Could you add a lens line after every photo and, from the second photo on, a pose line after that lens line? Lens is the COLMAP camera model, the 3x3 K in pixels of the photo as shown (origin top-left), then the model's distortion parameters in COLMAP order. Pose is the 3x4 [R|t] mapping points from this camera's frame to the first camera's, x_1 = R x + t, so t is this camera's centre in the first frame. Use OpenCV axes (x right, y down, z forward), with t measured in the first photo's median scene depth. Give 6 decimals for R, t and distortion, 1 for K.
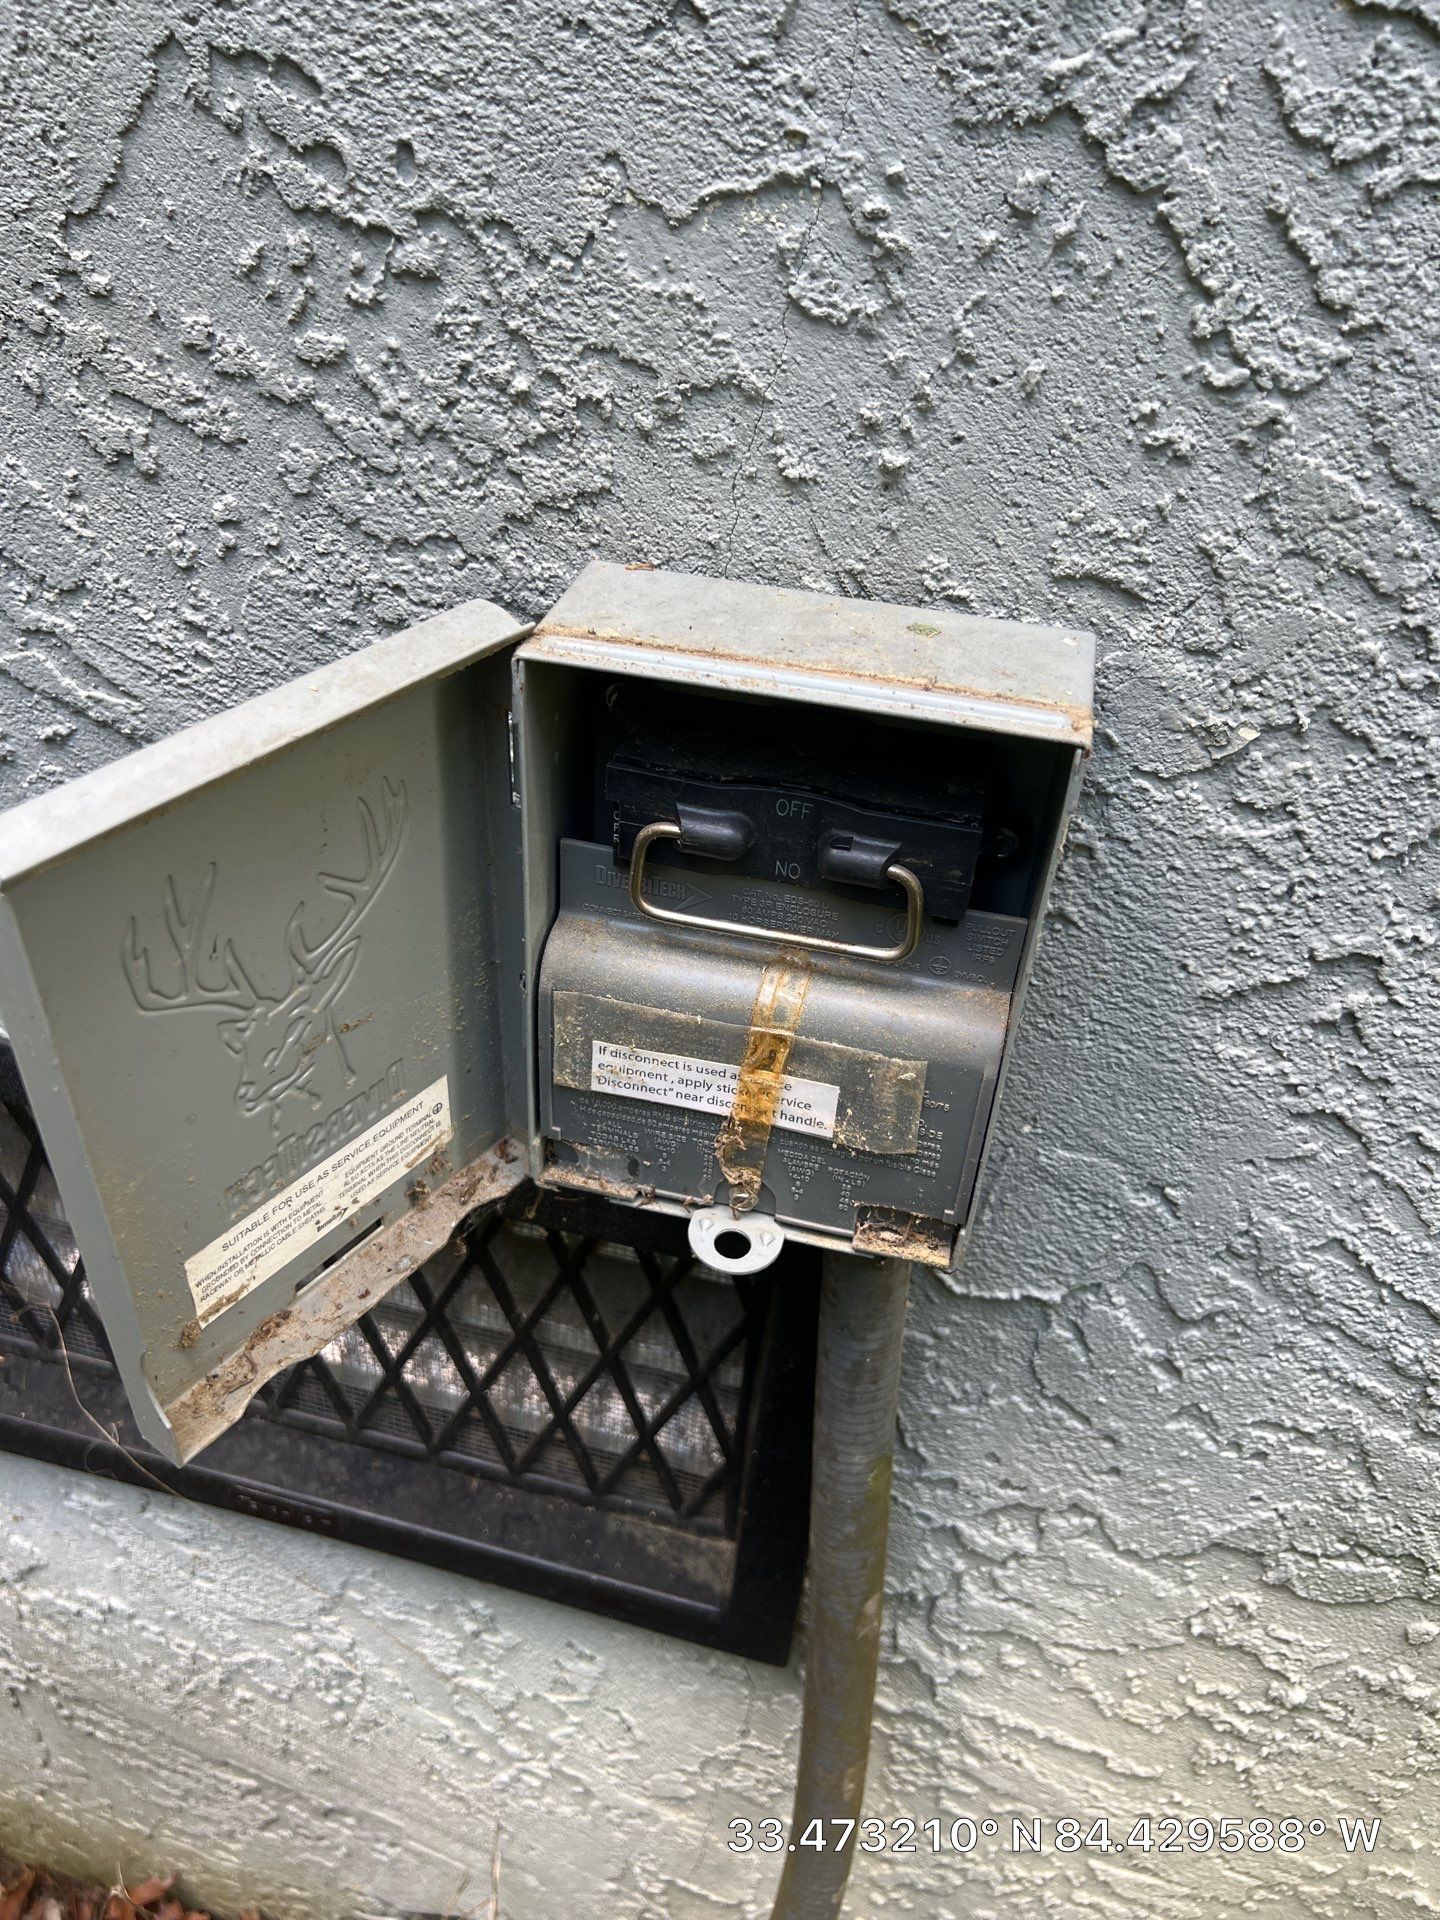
lens RADIAL K [[1350.0, 0, 720.0], [0, 1350.0, 960.0], [0, 0, 1]] dist [-0.000170, -0.001255]
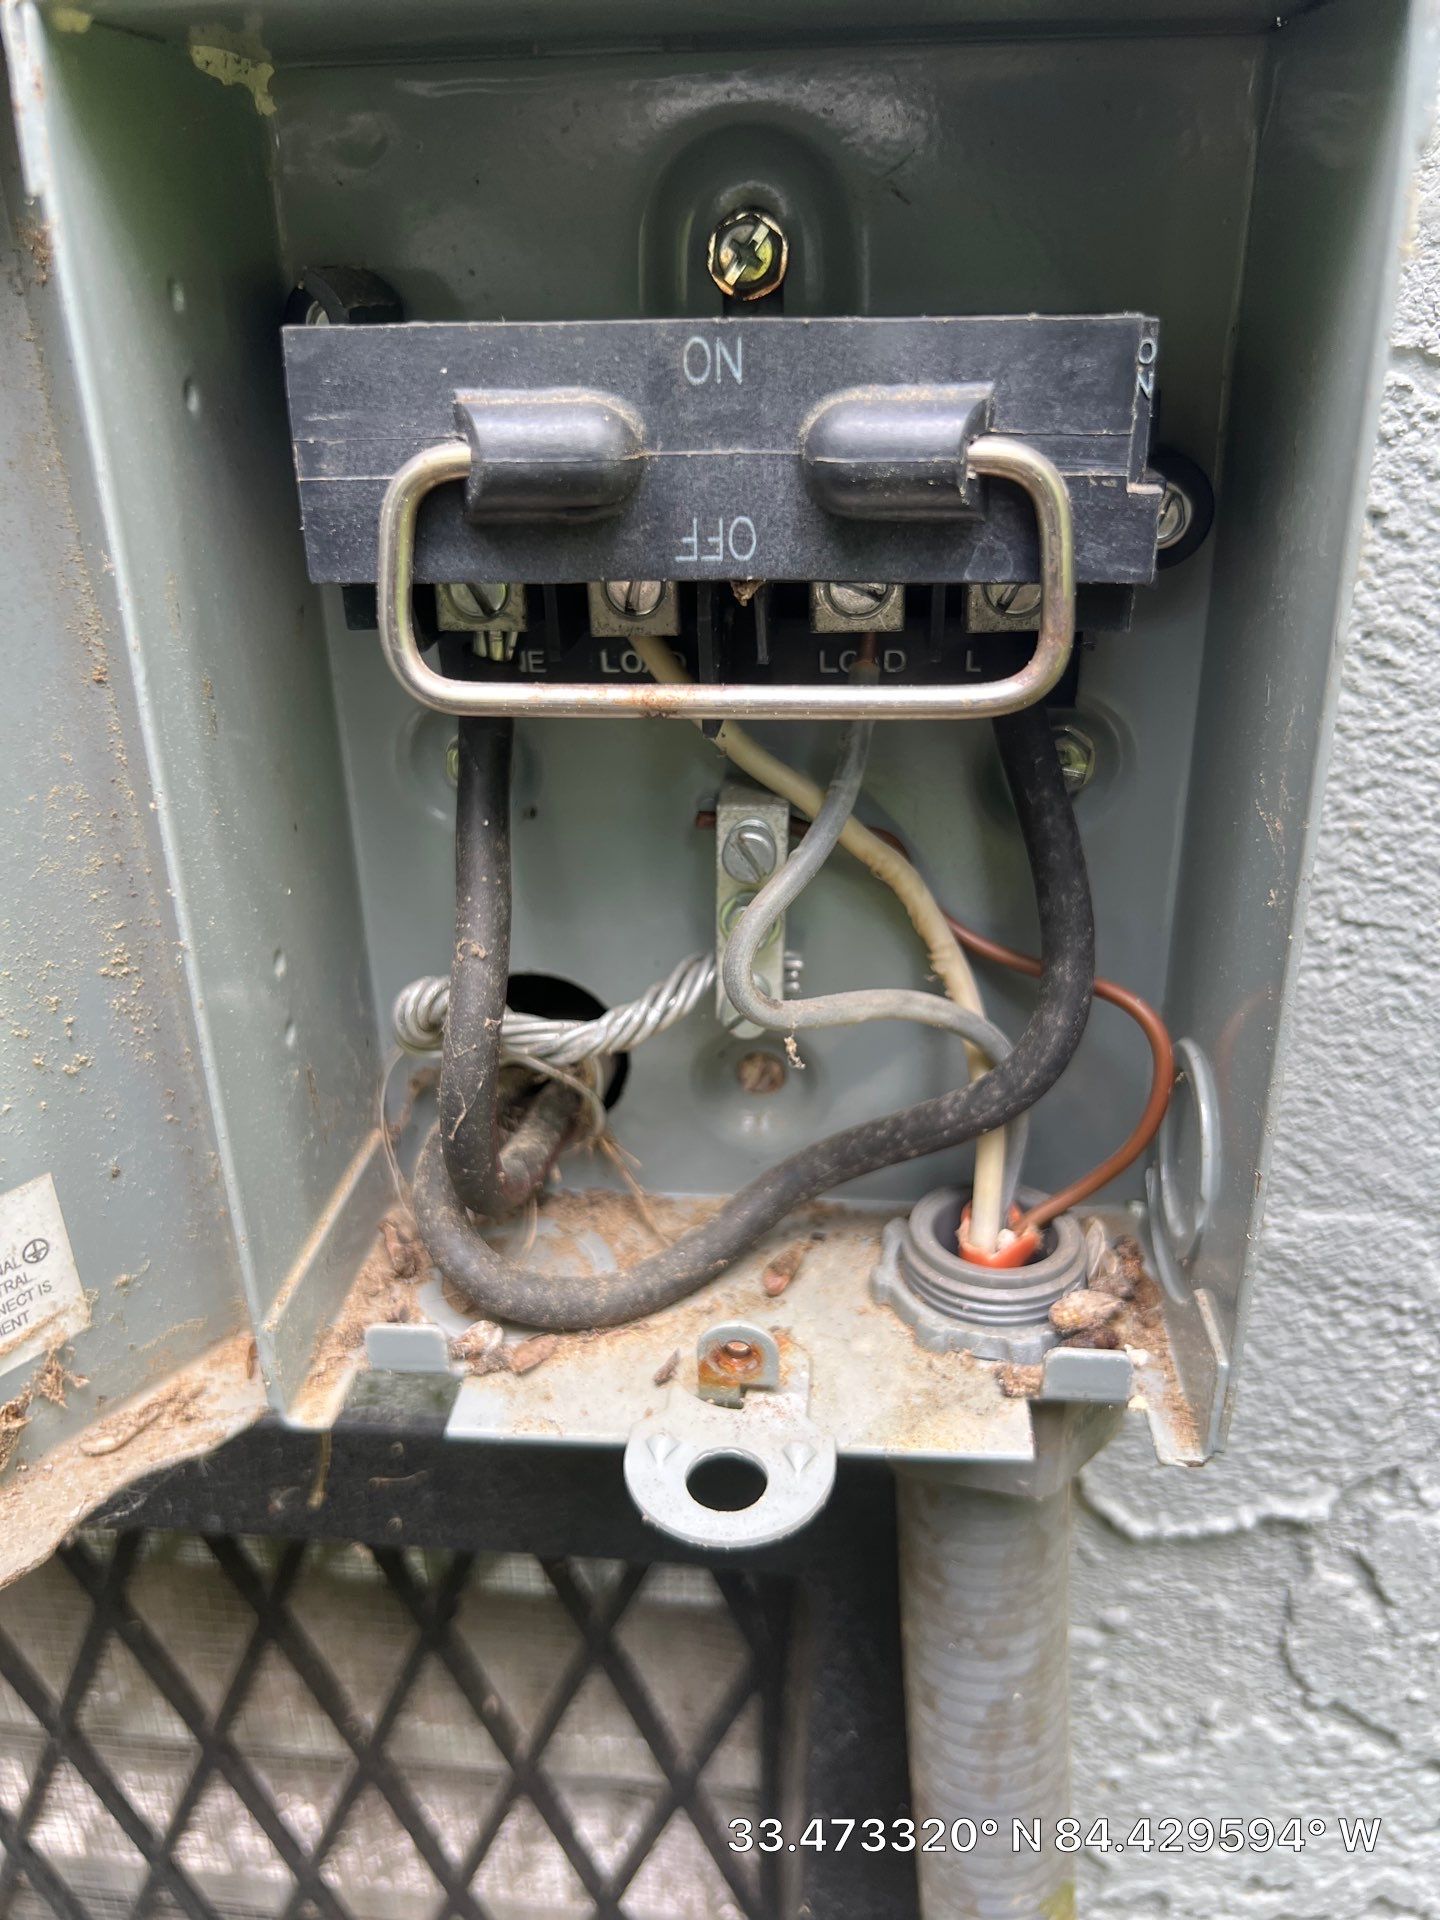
lens RADIAL K [[1483.8, 0, 720.0], [0, 1483.8, 960.0], [0, 0, 1]] dist [-0.028601, -0.006341]
pose [[0.987780, -0.129973, 0.086012, -0.011931], [0.144557, 0.970316, -0.193879, 0.114833], [-0.058260, 0.203943, 0.977248, 0.390458]]
